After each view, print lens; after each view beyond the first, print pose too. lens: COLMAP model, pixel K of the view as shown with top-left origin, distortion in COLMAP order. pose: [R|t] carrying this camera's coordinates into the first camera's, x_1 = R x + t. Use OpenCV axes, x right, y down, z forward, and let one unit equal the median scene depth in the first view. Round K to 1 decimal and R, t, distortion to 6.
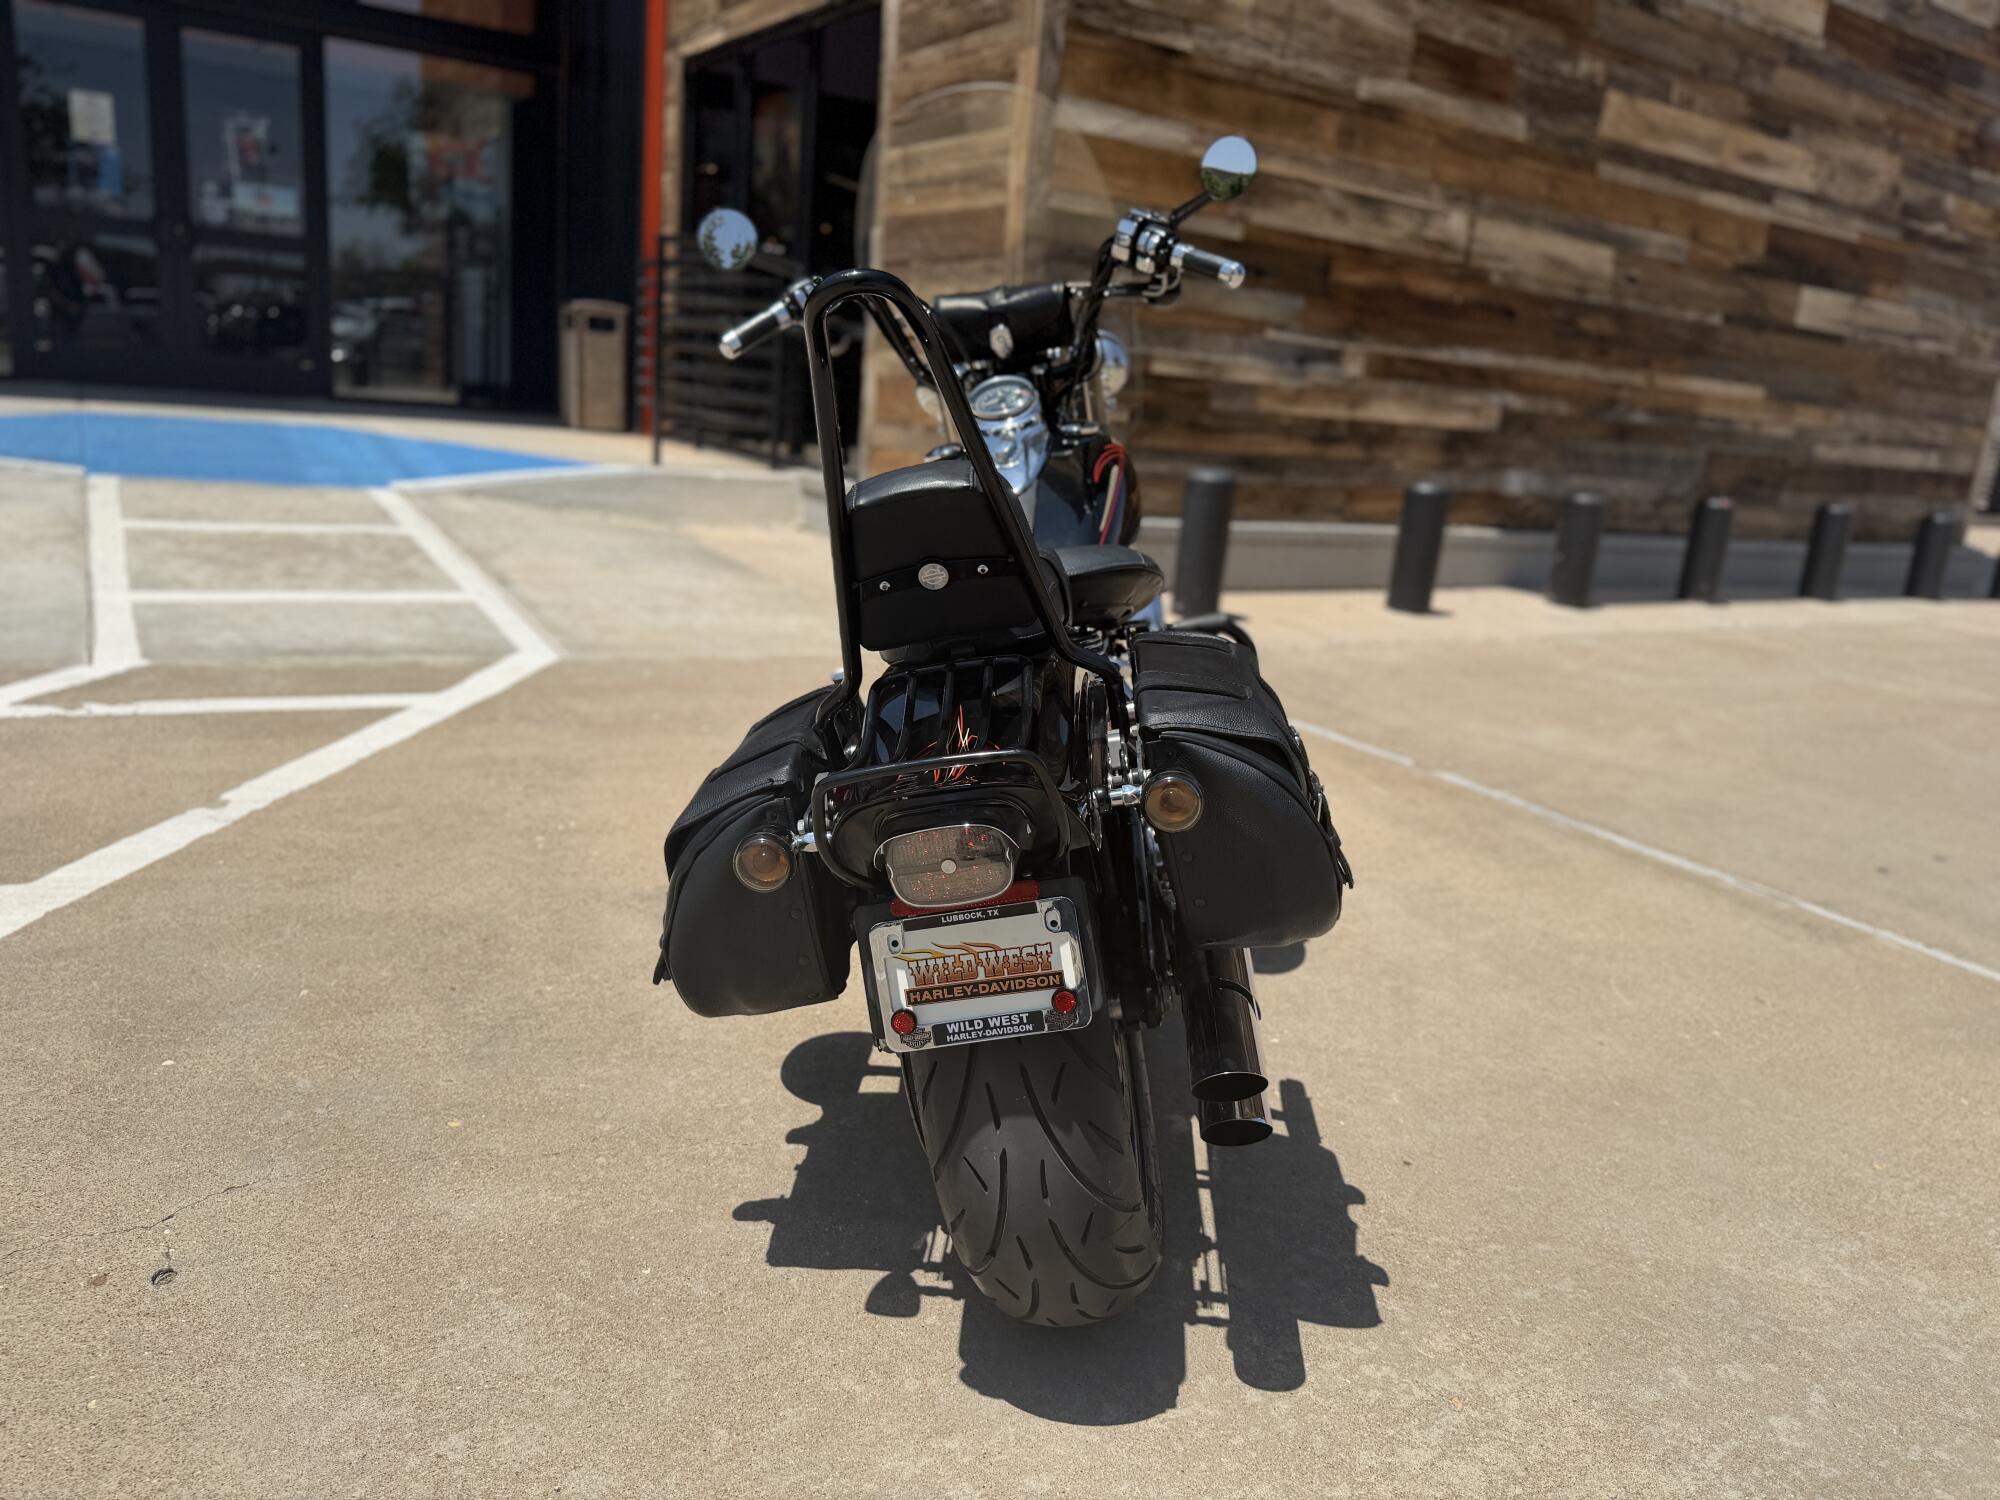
lens RADIAL K [[1412.7, 0, 1032.1], [0, 1412.7, 755.5], [0, 0, 1]] dist [0.044938, -0.070620]
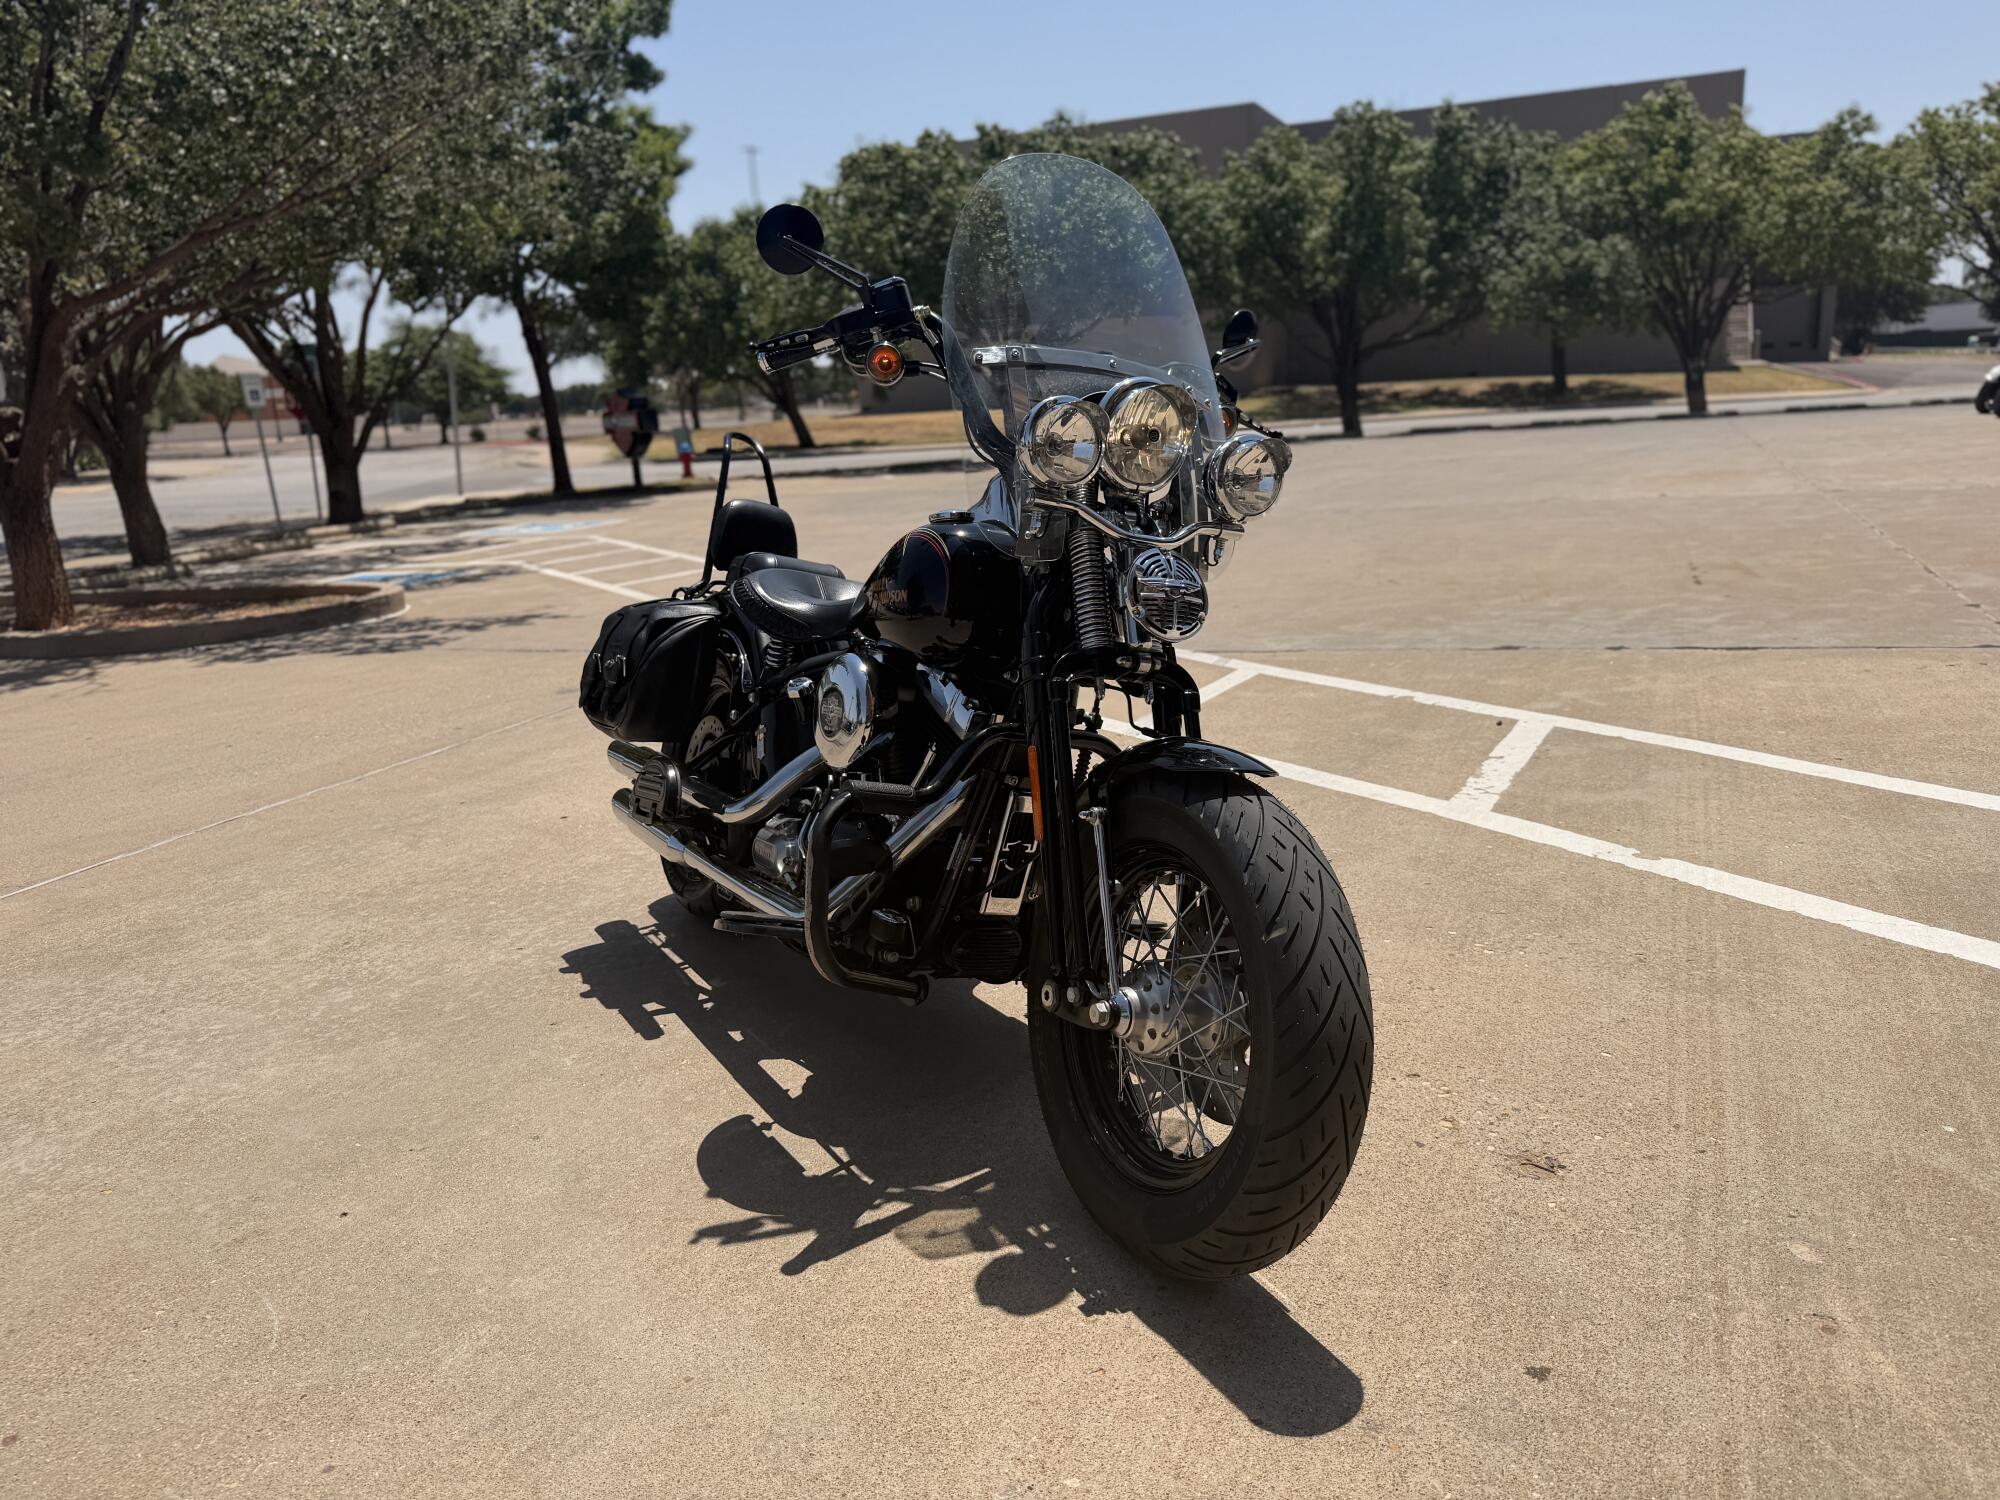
lens RADIAL K [[1379.6, 0, 972.6], [0, 1379.6, 759.5], [0, 0, 1]] dist [0.049391, -0.074887]
pose [[-0.833929, 0.099224, -0.542879, 0.192693], [-0.154348, 0.902513, 0.402053, -0.168115], [0.529849, 0.419076, -0.737316, 0.637134]]
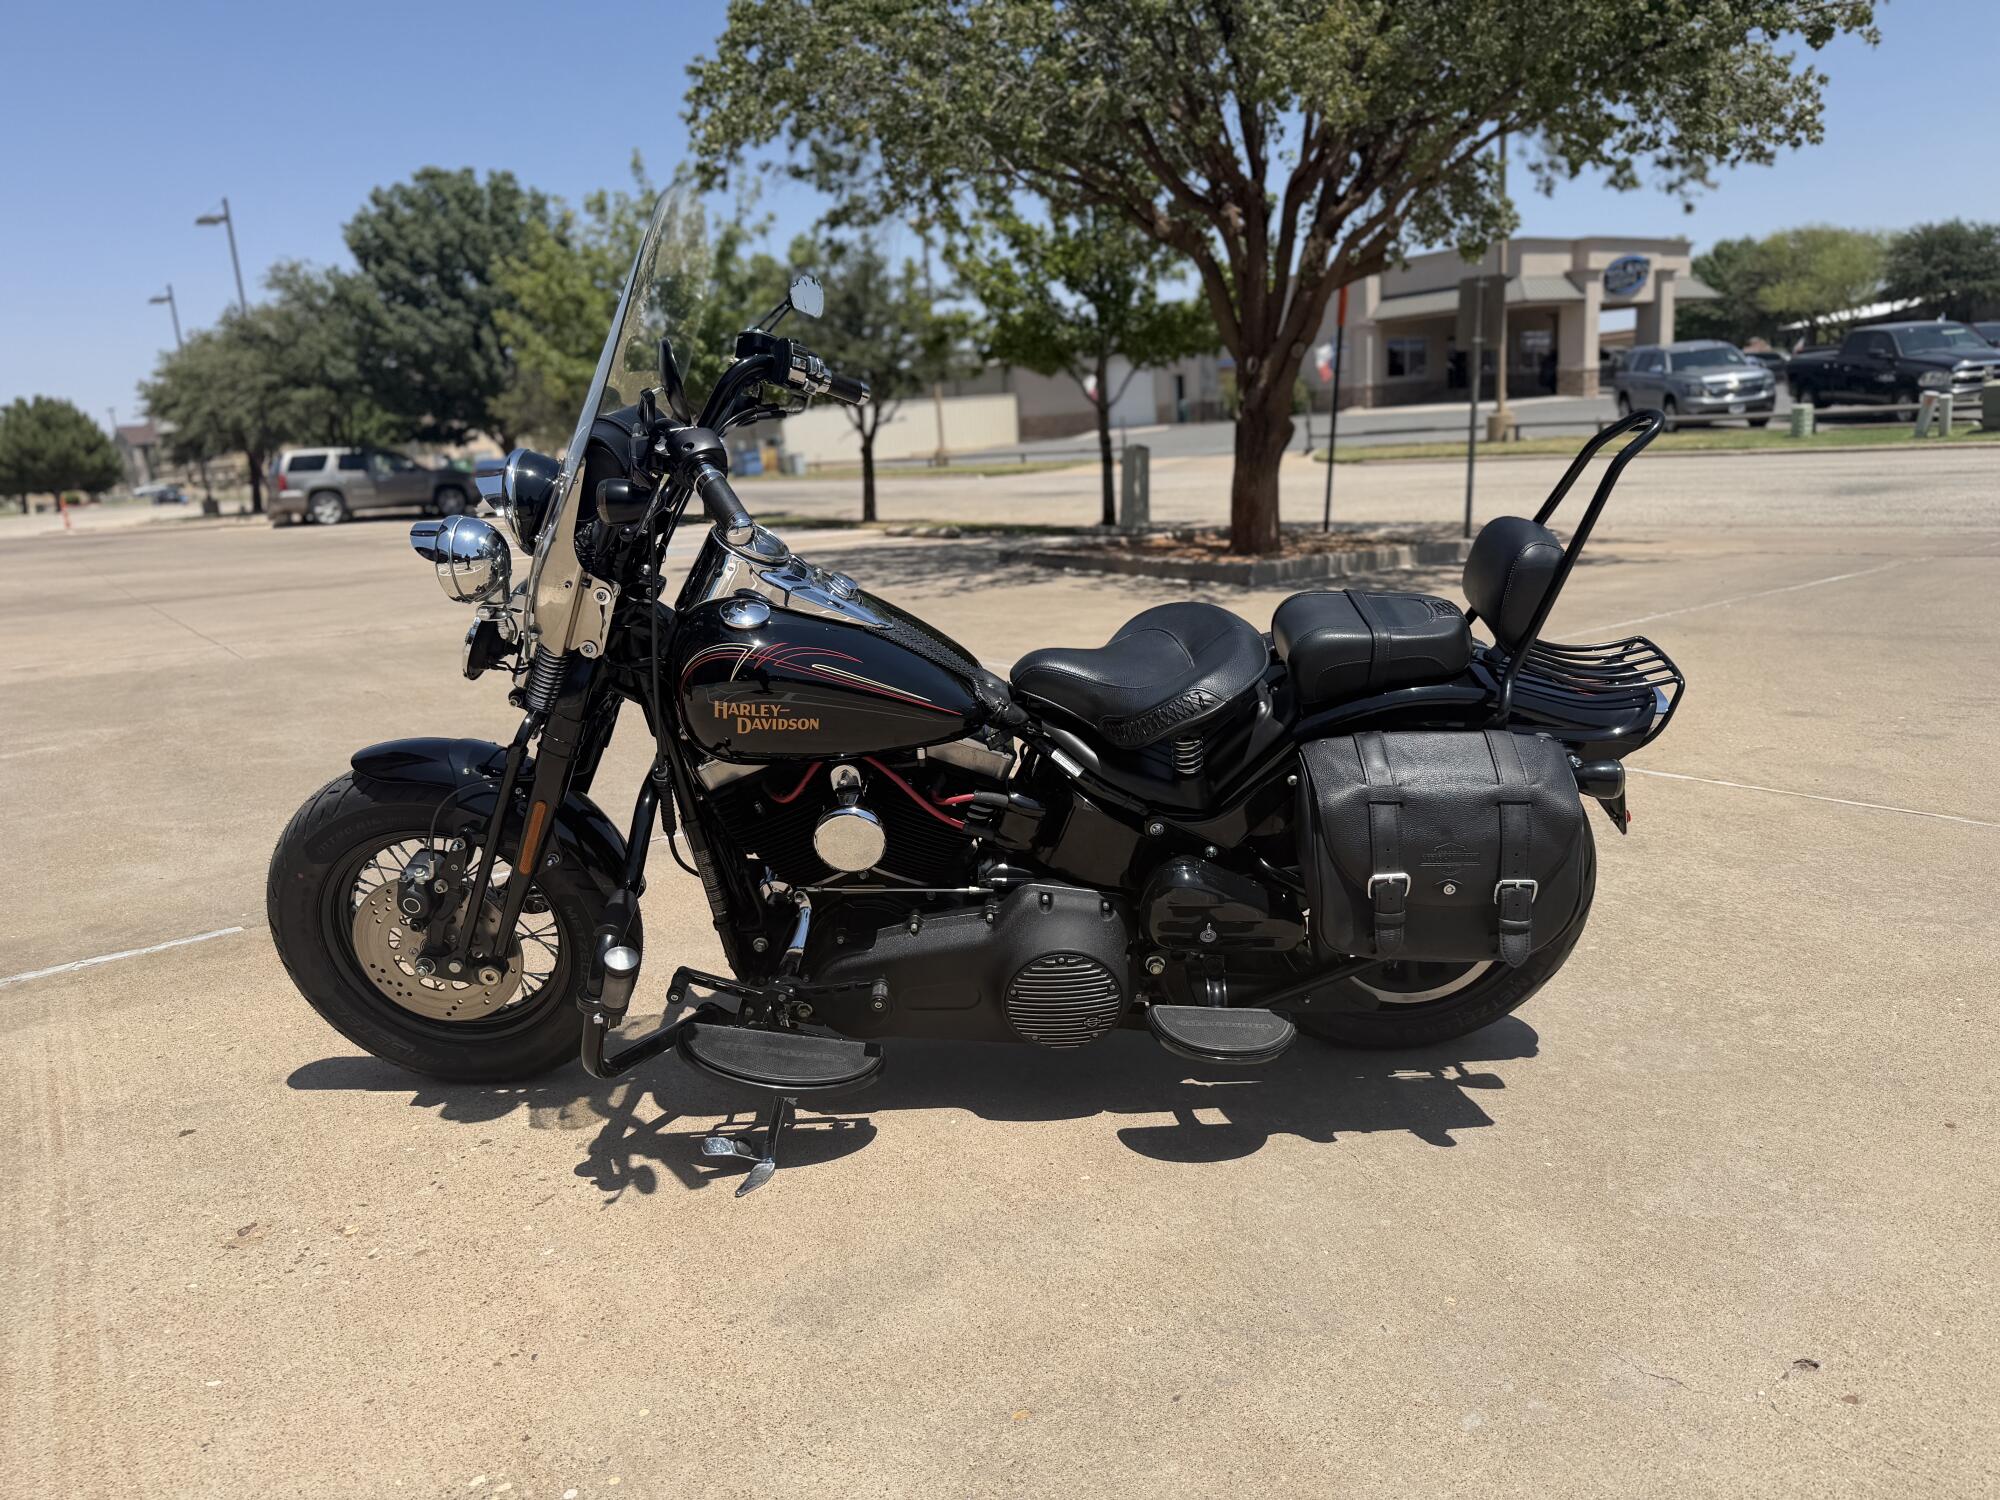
lens RADIAL K [[1424.7, 0, 1005.8], [0, 1424.7, 742.5], [0, 0, 1]] dist [0.044366, -0.078022]
pose [[-0.059050, -0.294019, 0.953974, -0.336052], [0.313826, 0.901722, 0.297340, -0.129805], [-0.947643, 0.316939, 0.039024, 0.313405]]
